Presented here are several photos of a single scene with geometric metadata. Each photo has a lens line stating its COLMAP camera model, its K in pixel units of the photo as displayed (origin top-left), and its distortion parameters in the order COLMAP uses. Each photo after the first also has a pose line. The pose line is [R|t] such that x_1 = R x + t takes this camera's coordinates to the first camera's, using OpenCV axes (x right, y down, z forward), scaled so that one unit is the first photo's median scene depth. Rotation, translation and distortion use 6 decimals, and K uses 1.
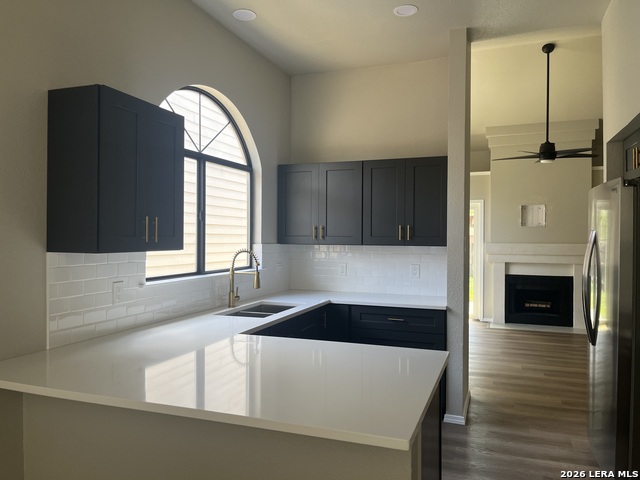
lens RADIAL K [[488.3, 0, 319.2], [0, 488.3, 233.2], [0, 0, 1]] dist [0.025467, -0.000125]
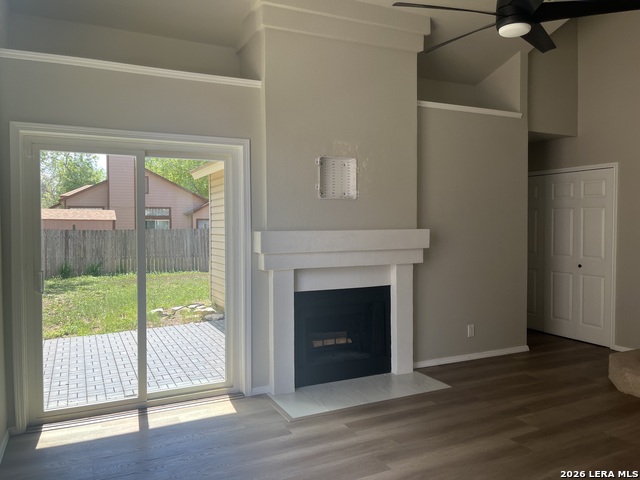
lens RADIAL K [[488.3, 0, 319.2], [0, 488.3, 233.2], [0, 0, 1]] dist [0.025467, -0.000125]
pose [[0.686940, -0.024067, 0.726316, 0.036137], [0.008744, 0.999653, 0.024855, 0.010475], [-0.726662, -0.010723, 0.686912, 0.641441]]
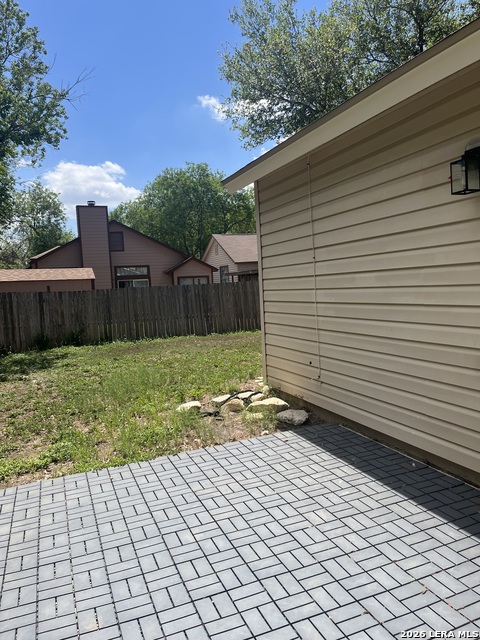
lens RADIAL K [[488.3, 0, 240.0], [0, 488.3, 320.0], [0, 0, 1]] dist [0.025467, -0.000125]
pose [[0.745190, -0.093258, 0.660299, 0.050401], [0.054943, 0.995393, 0.078580, 0.013258], [-0.664585, -0.022278, 0.746880, 0.683306]]
